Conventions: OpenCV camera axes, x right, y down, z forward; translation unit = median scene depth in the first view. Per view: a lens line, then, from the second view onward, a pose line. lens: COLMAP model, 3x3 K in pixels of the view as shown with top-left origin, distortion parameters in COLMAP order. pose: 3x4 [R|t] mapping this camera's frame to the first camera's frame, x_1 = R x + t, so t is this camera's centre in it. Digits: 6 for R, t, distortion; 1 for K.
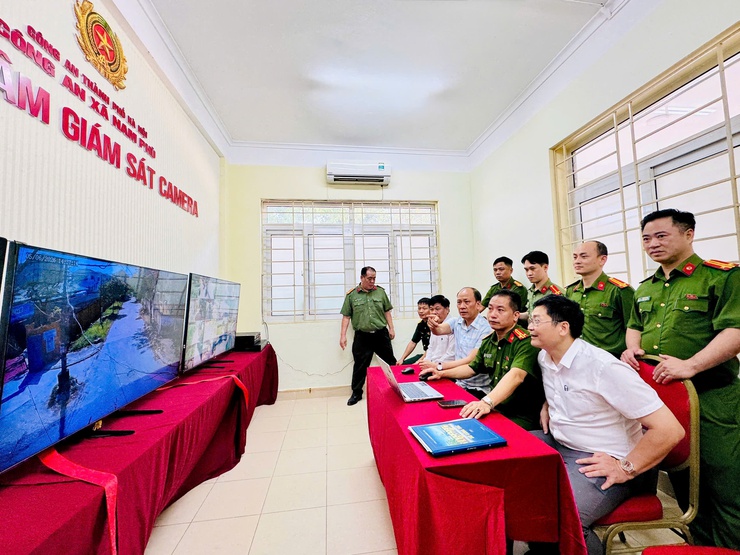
lens RADIAL K [[307.3, 0, 369.2], [0, 307.3, 277.4], [0, 0, 1]] dist [-0.004139, -0.000565]
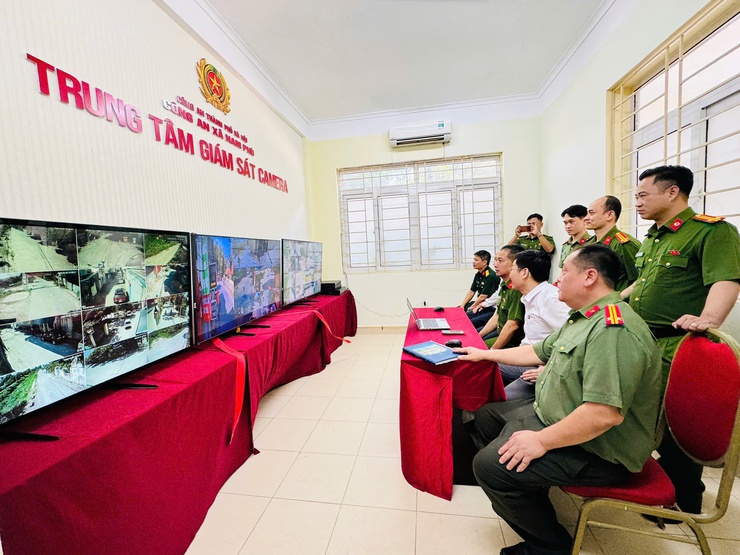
lens RADIAL K [[307.3, 0, 369.3], [0, 307.3, 276.2], [0, 0, 1]] dist [-0.004139, -0.000565]
pose [[0.952618, 0.004618, -0.304134, 0.241868], [0.042992, 0.987802, 0.149661, -0.038450], [0.301115, -0.155645, 0.940800, -0.253994]]
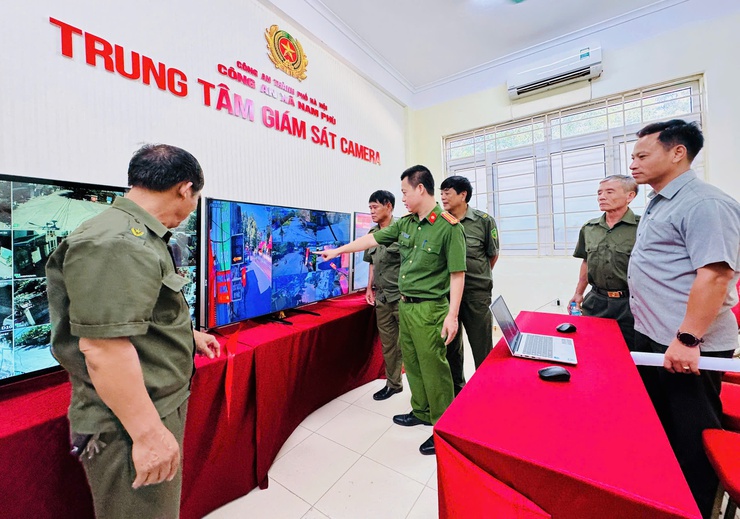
lens RADIAL K [[296.7, 0, 372.2], [0, 296.7, 238.3], [0, 0, 1]] dist [0.002790, -0.001727]
pose [[0.735935, -0.005995, -0.677026, 0.277847], [0.057436, 0.996909, 0.053605, 0.032812], [0.674612, -0.078335, 0.734004, 0.164957]]
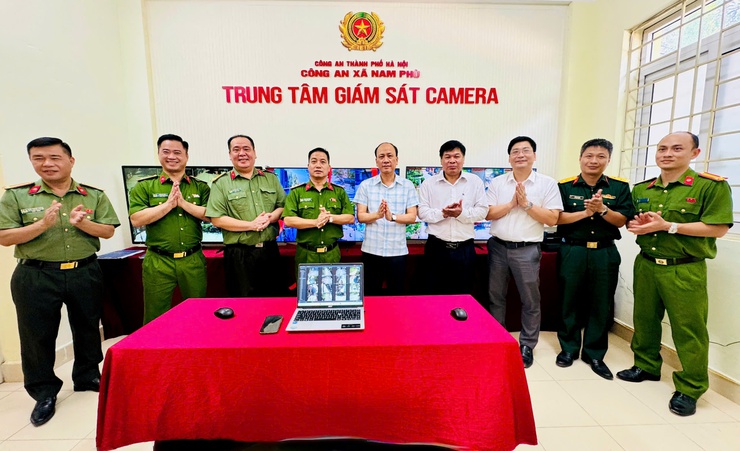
lens RADIAL K [[294.9, 0, 369.2], [0, 294.9, 221.6], [0, 0, 1]] dist [-0.004415, -0.002510]
pose [[-0.112993, 0.132357, -0.984741, 0.680781], [0.066924, 0.989851, 0.125364, 0.049274], [0.991339, -0.051737, -0.120704, 0.988770]]
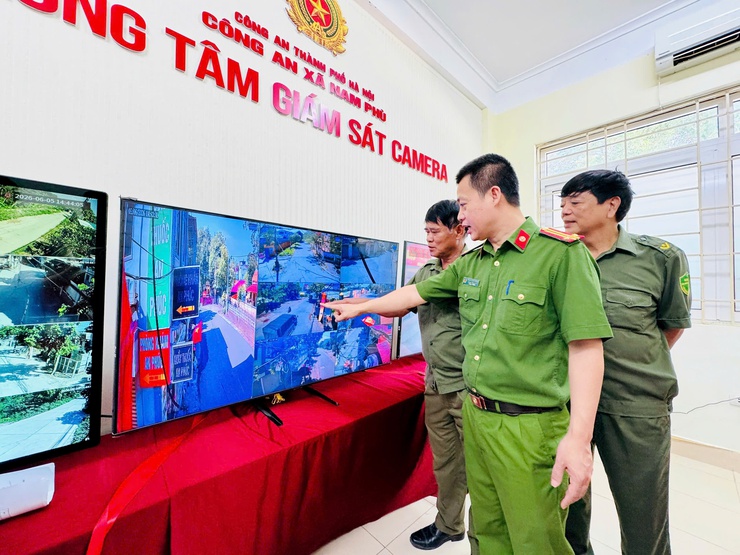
lens RADIAL K [[298.3, 0, 374.0], [0, 298.3, 274.9], [0, 0, 1]] dist [0.003213, -0.000220]
pose [[0.583311, 0.010860, -0.812176, 0.021652], [0.026907, 0.999103, 0.032684, 0.049477], [0.811803, -0.040918, 0.582496, 0.463753]]
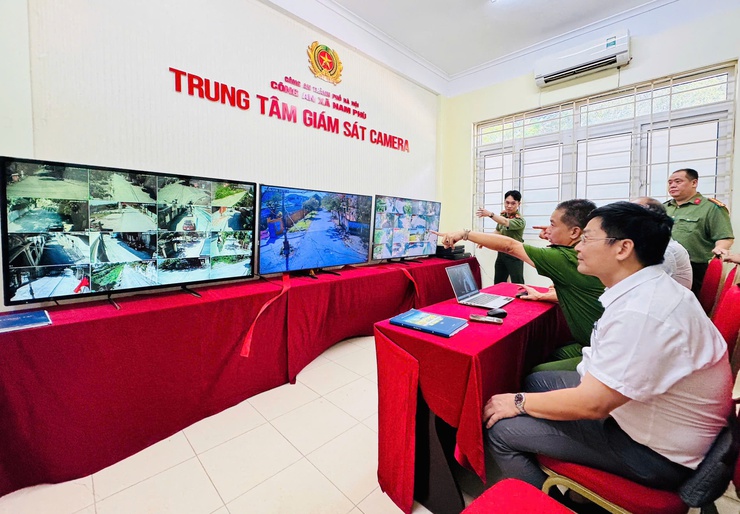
lens RADIAL K [[310.1, 0, 373.1], [0, 310.1, 234.2], [0, 0, 1]] dist [-0.001584, 0.000424]
pose [[0.605572, 0.057643, -0.793700, 0.605614], [0.028868, 0.995125, 0.094297, 0.033829], [0.795266, -0.080016, 0.600956, 0.078873]]
